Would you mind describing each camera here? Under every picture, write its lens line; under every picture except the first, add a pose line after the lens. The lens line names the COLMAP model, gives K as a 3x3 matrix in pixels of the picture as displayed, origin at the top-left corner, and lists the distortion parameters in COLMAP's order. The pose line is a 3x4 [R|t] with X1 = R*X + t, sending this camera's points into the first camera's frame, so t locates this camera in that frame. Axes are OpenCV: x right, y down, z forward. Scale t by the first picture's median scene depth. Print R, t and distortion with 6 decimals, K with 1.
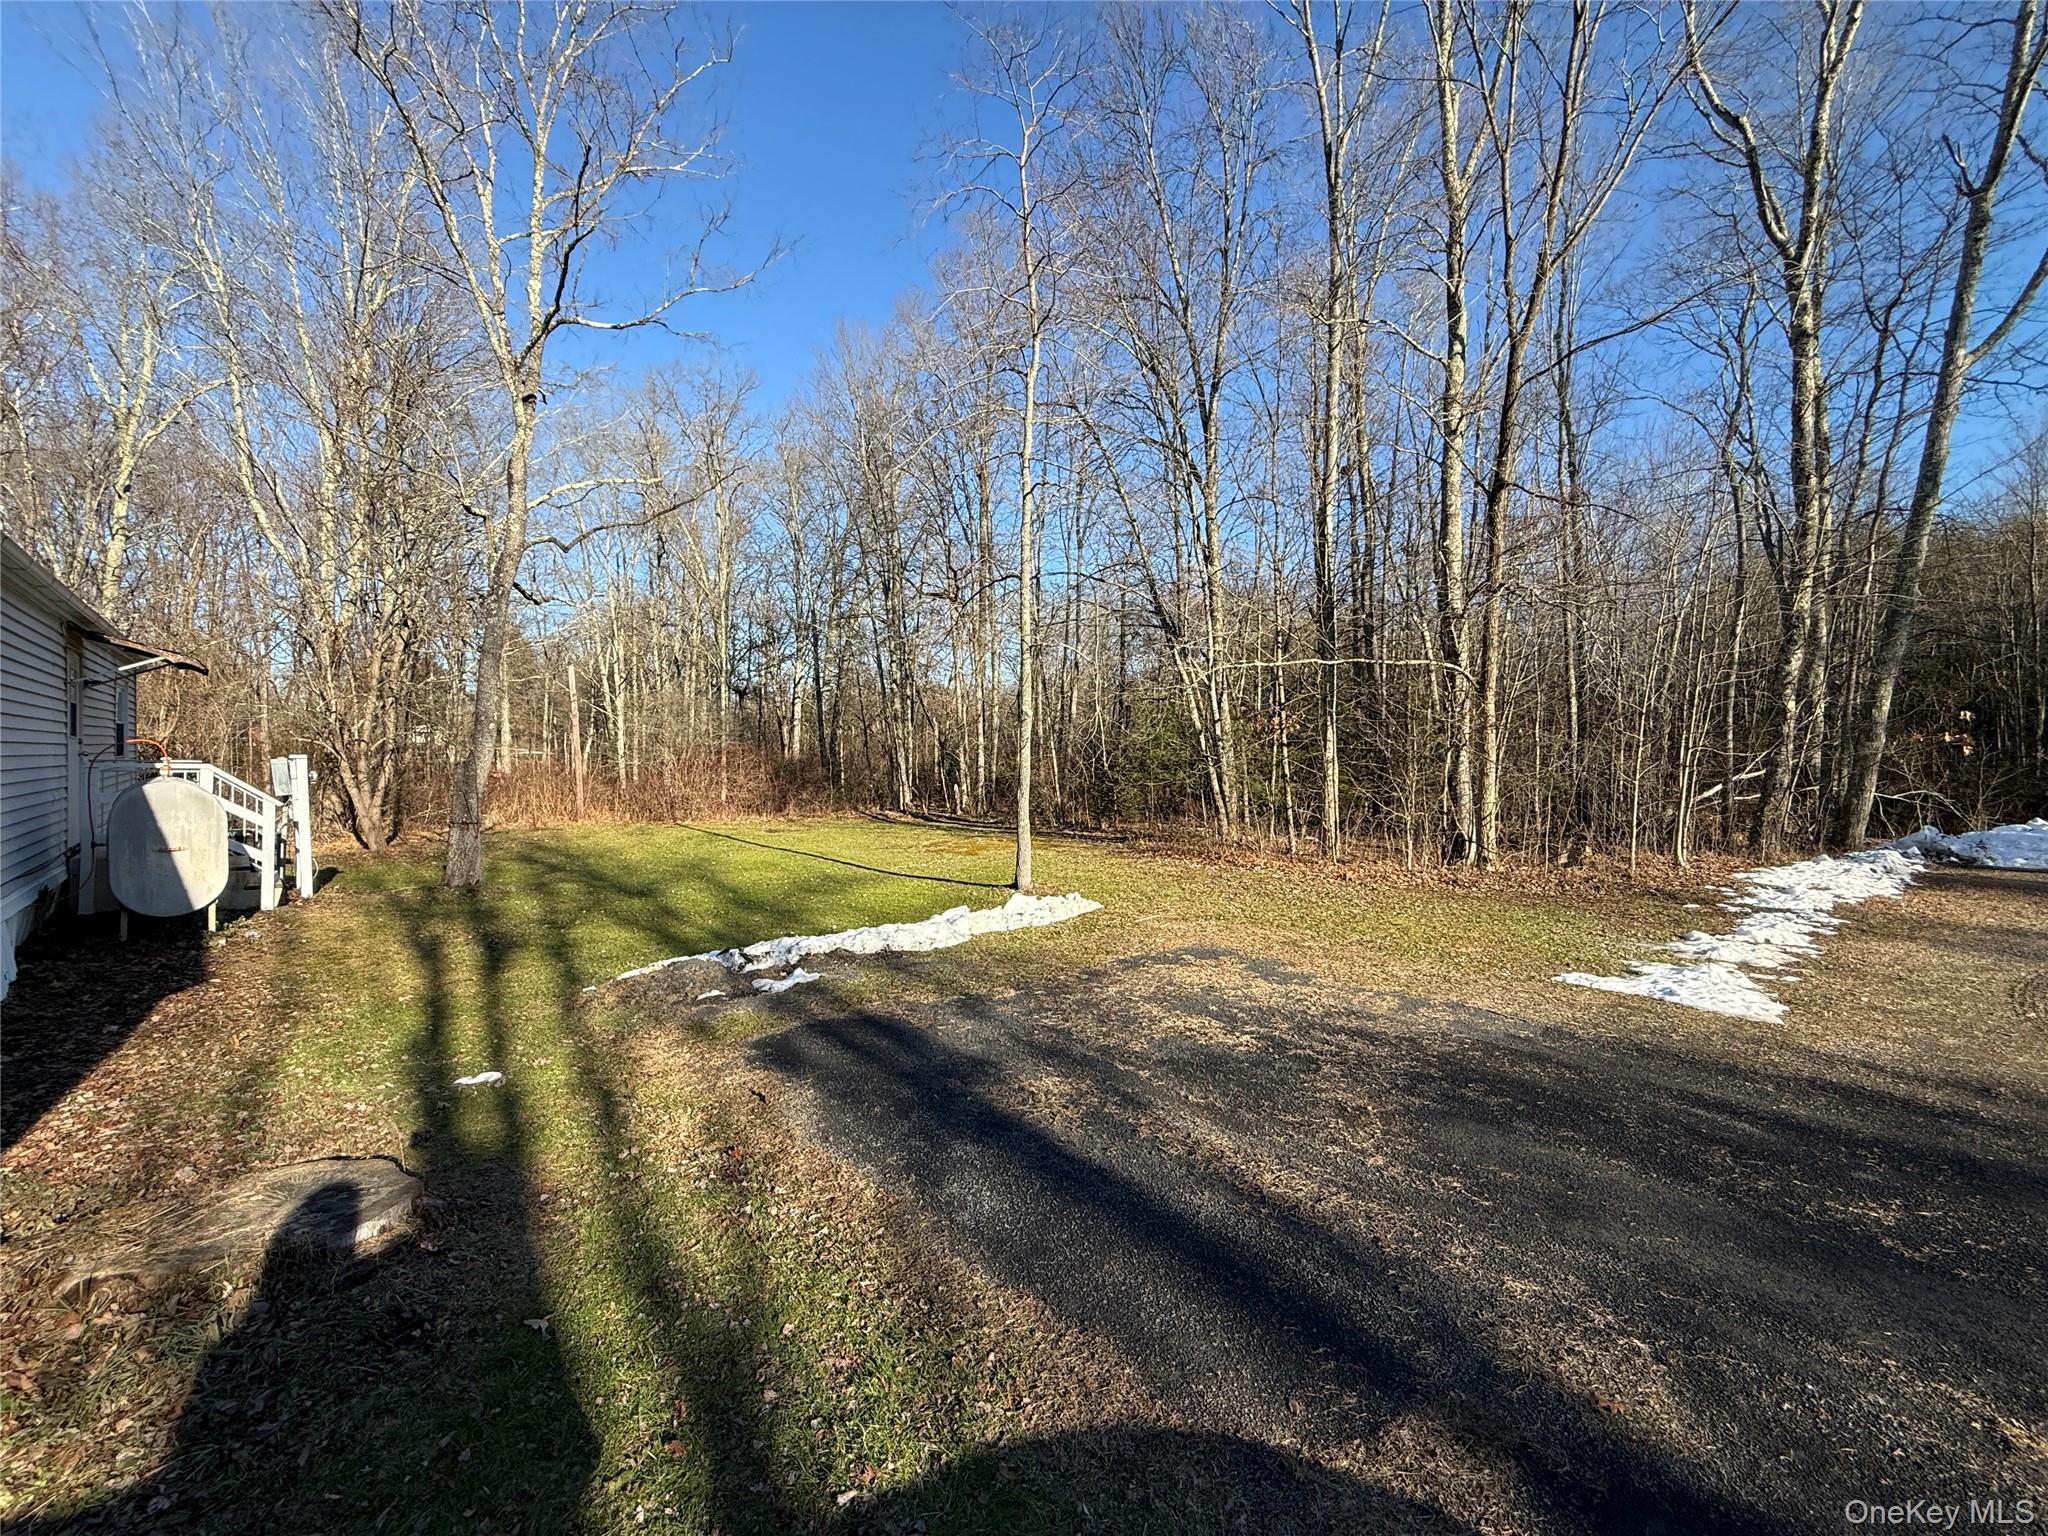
lens RADIAL K [[810.4, 0, 1024.0], [0, 810.4, 768.0], [0, 0, 1]] dist [-0.000995, 0.000392]
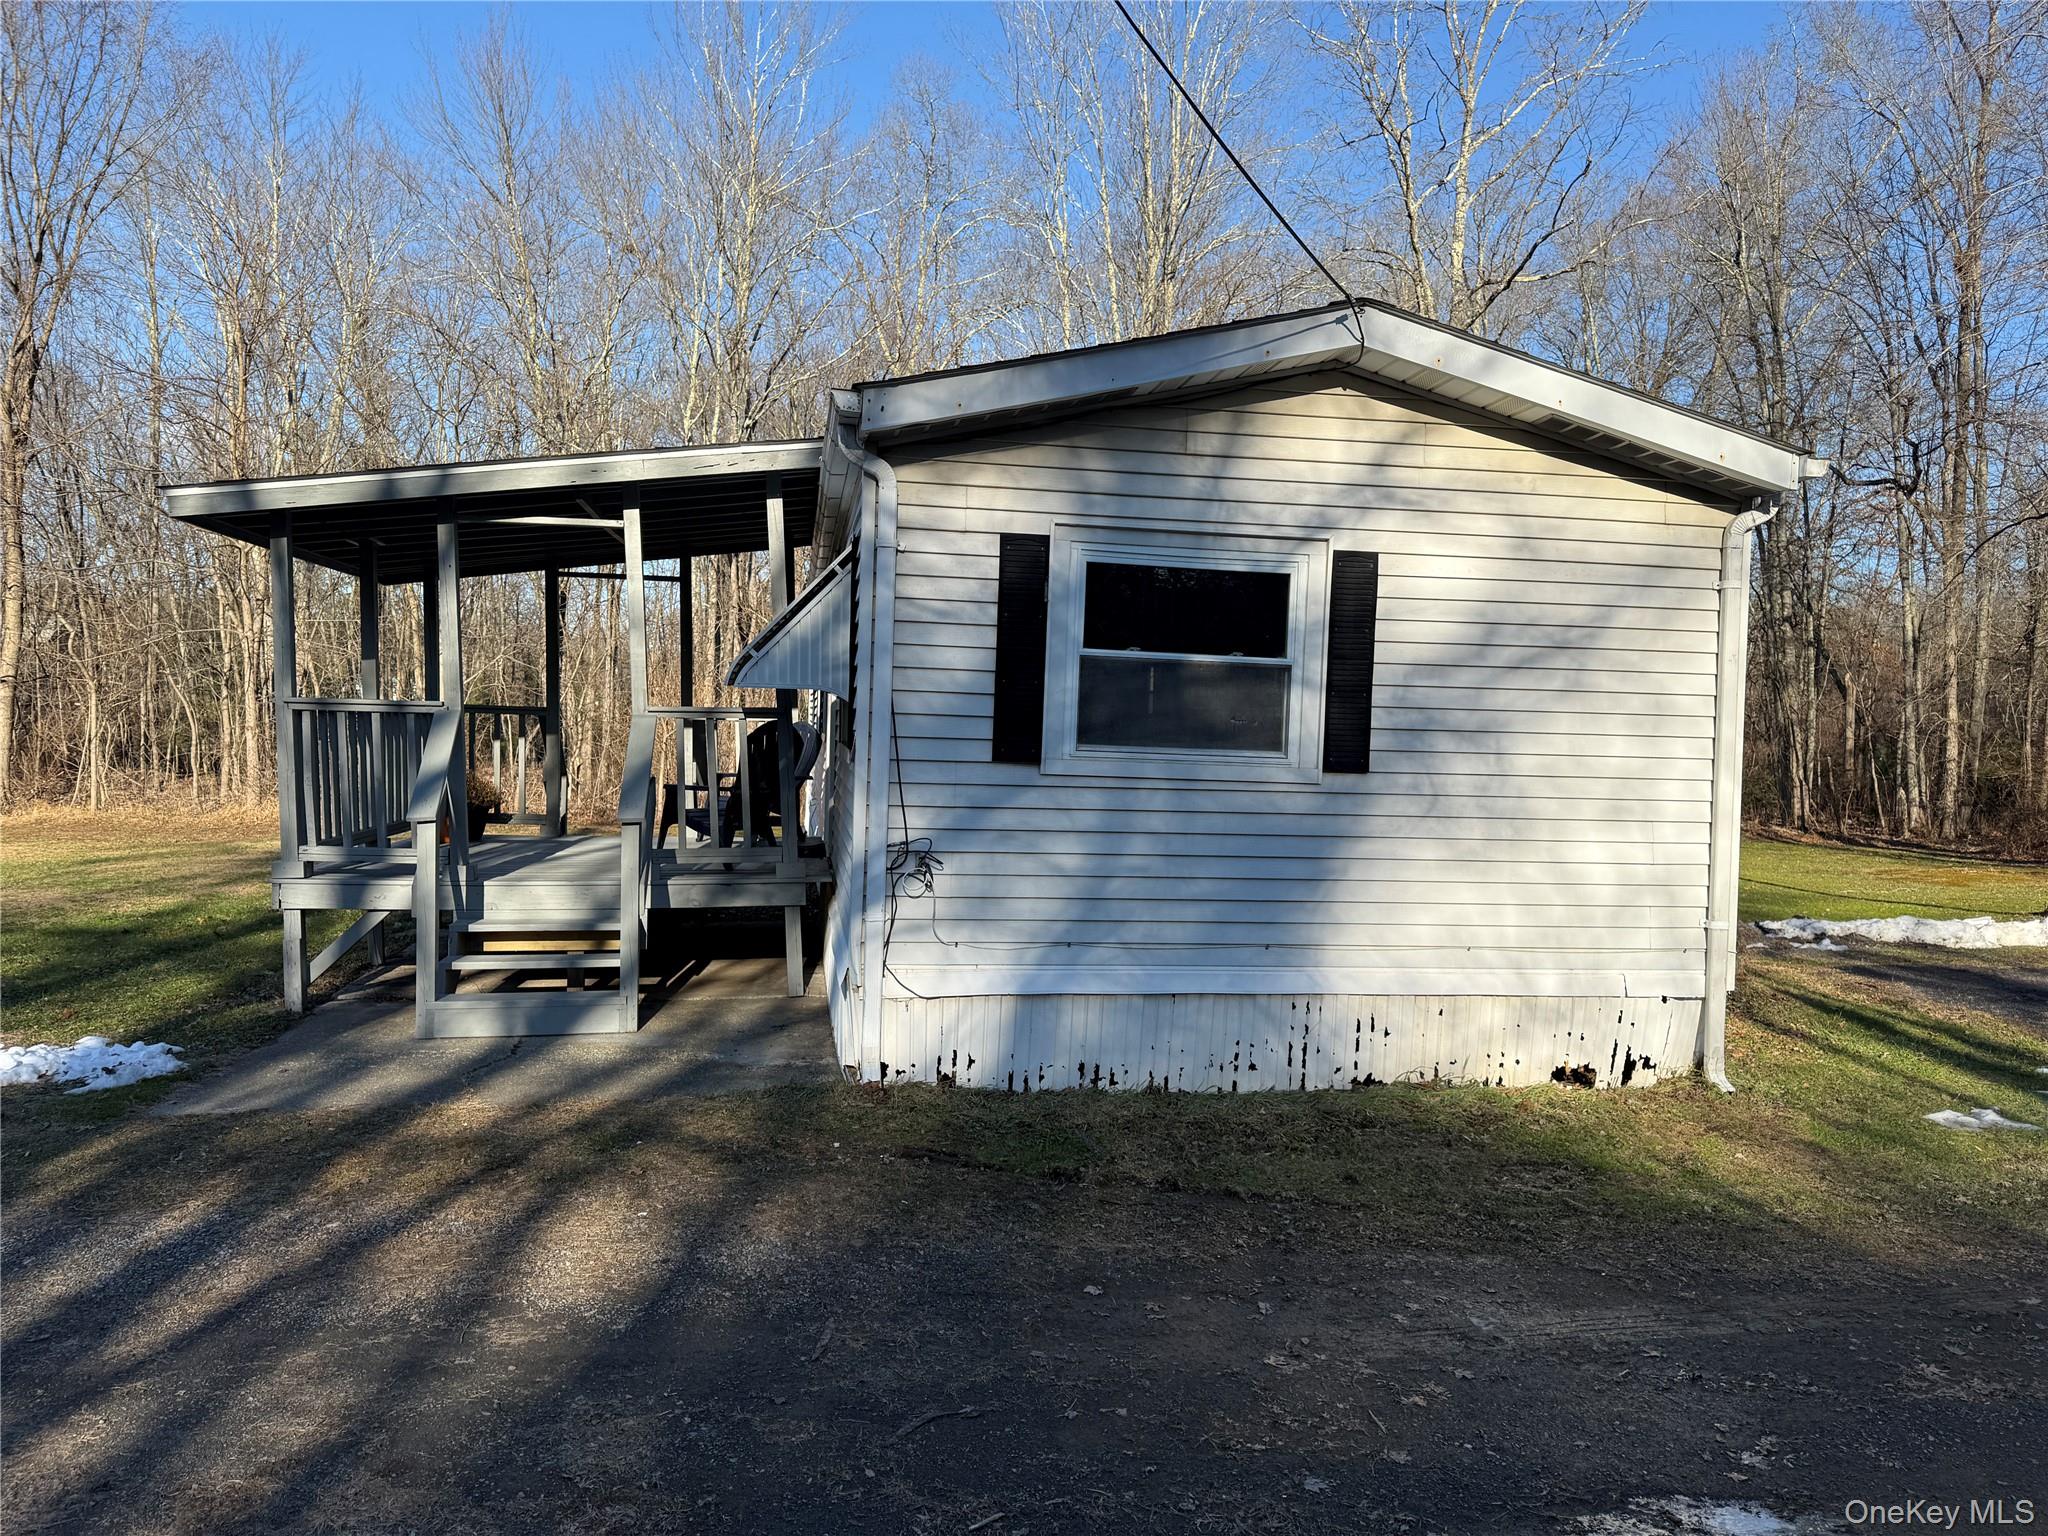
lens RADIAL K [[1476.0, 0, 1024.0], [0, 1476.0, 768.0], [0, 0, 1]] dist [0.027829, -0.001428]
pose [[0.836992, 0.025345, -0.546627, -0.023554], [-0.020513, 0.999678, 0.014942, 0.001996], [0.546830, -0.001293, 0.837243, -0.309003]]
